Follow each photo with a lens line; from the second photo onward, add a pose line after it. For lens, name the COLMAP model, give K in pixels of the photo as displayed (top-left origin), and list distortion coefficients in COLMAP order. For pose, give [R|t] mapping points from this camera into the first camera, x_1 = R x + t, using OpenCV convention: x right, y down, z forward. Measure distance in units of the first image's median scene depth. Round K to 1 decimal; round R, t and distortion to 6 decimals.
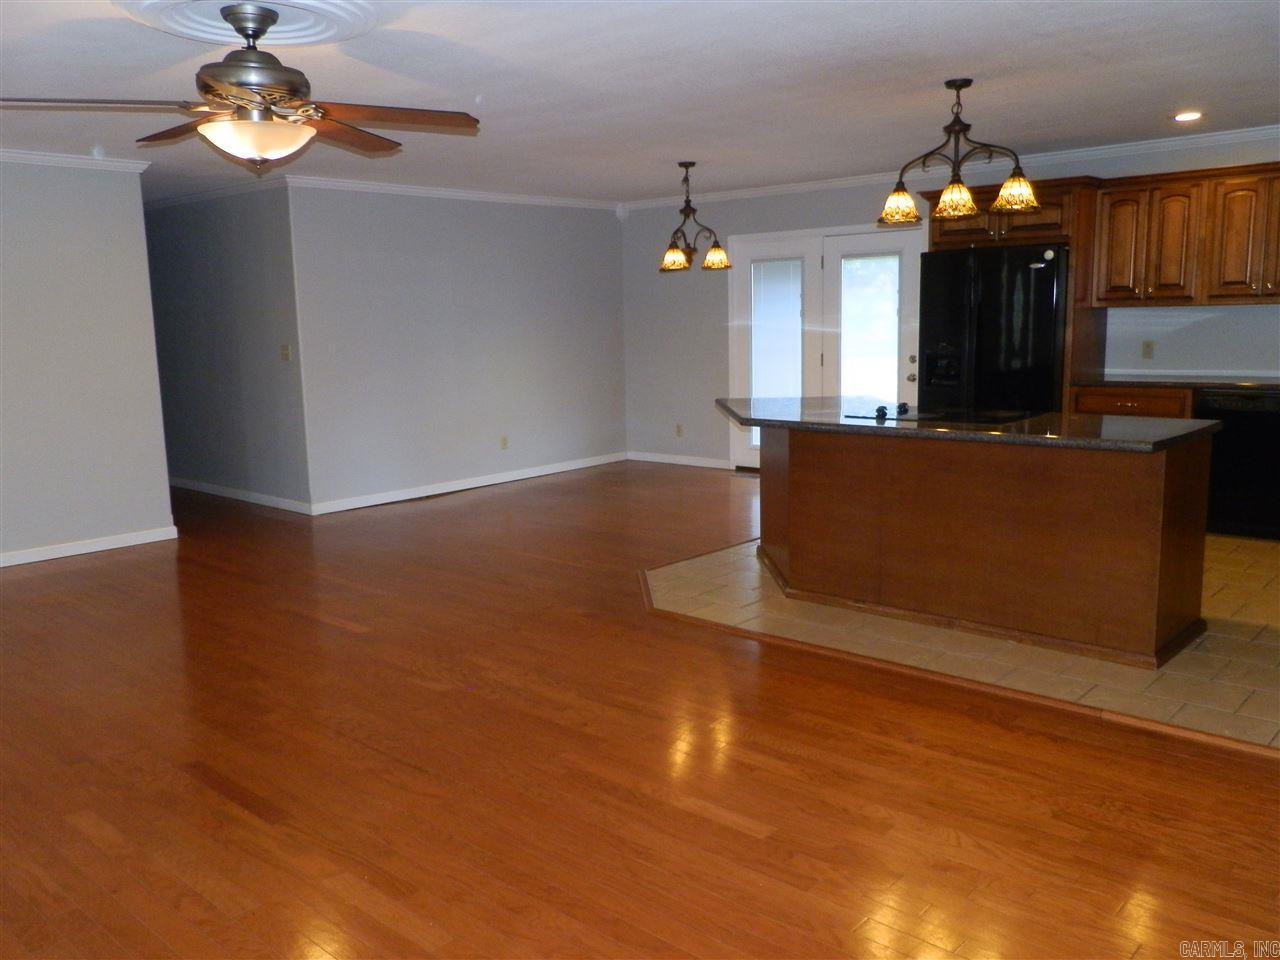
lens RADIAL K [[1066.3, 0, 642.7], [0, 1066.3, 485.4], [0, 0, 1]] dist [-0.000305, -0.008194]
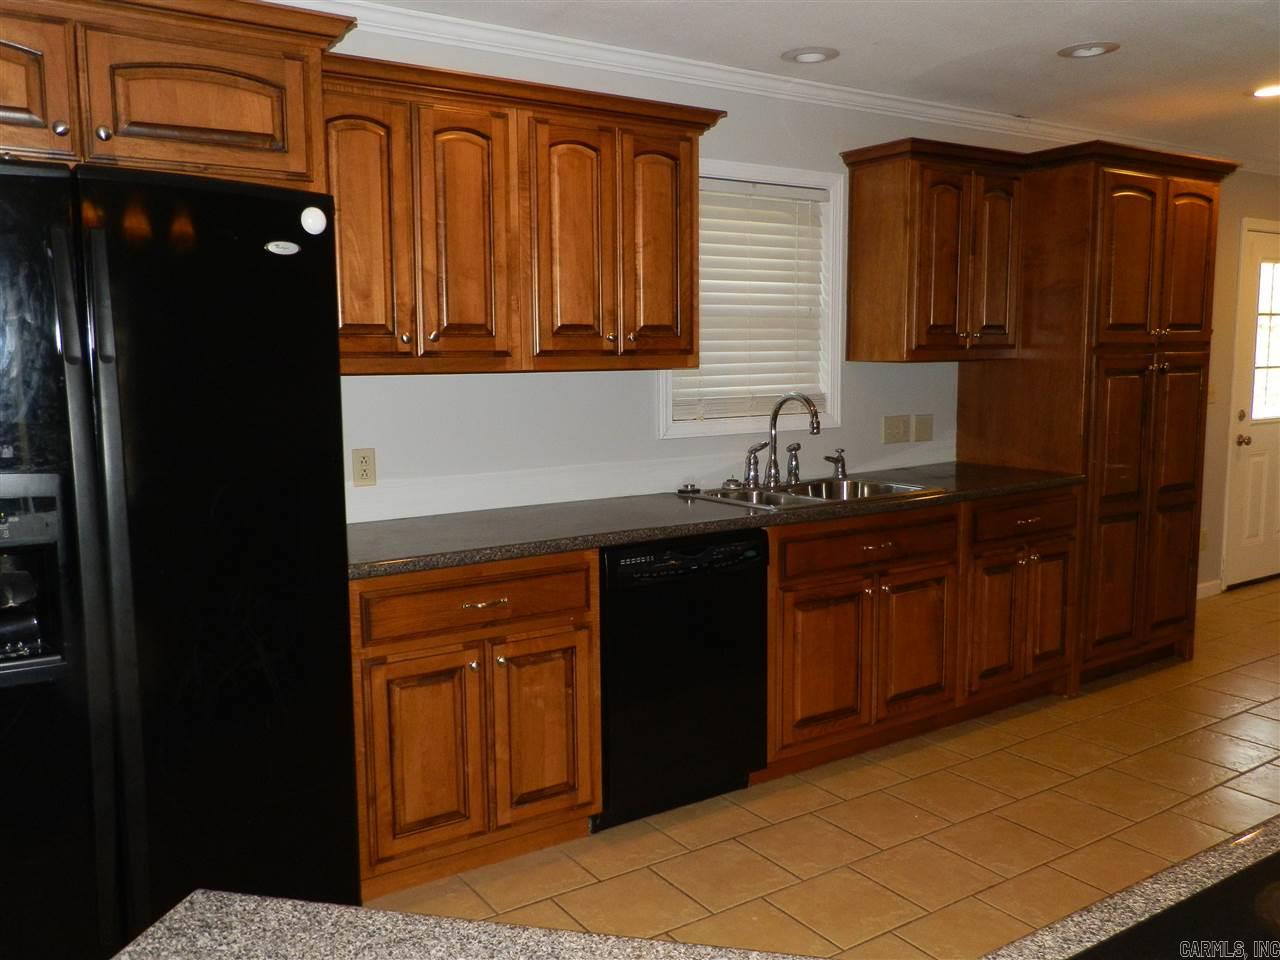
lens RADIAL K [[1066.3, 0, 642.7], [0, 1066.3, 485.4], [0, 0, 1]] dist [-0.000305, -0.008194]
pose [[0.243103, -0.089220, 0.965889, 0.070732], [0.165551, 0.984967, 0.049315, -0.135883], [-0.955769, 0.147916, 0.254219, 0.850807]]
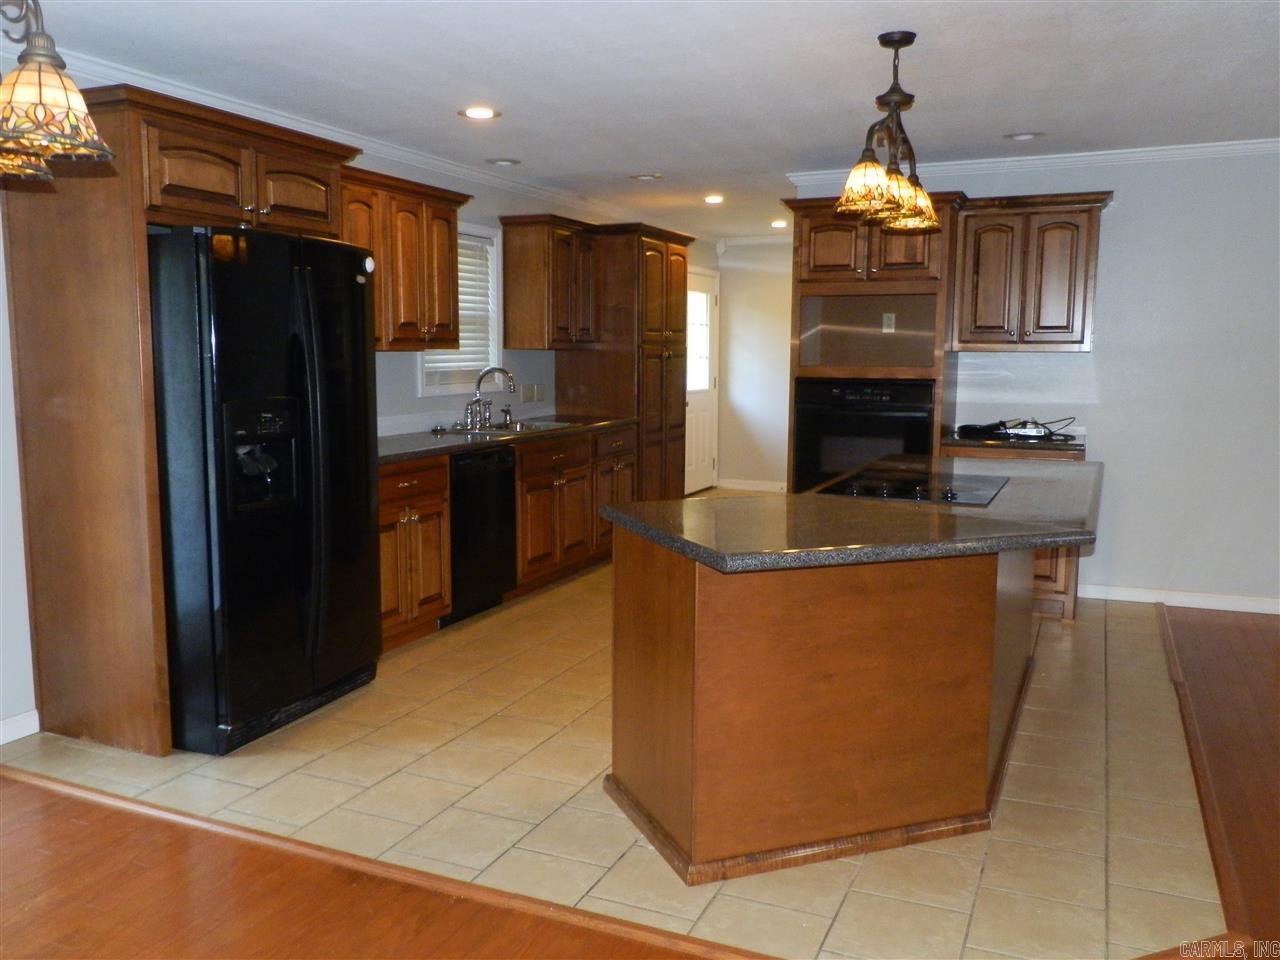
lens RADIAL K [[1066.3, 0, 642.7], [0, 1066.3, 485.4], [0, 0, 1]] dist [-0.000305, -0.008194]
pose [[-0.322938, -0.090771, 0.942057, -0.282890], [0.163639, 0.975043, 0.150045, -0.162142], [-0.932166, 0.202613, -0.300025, 1.099261]]
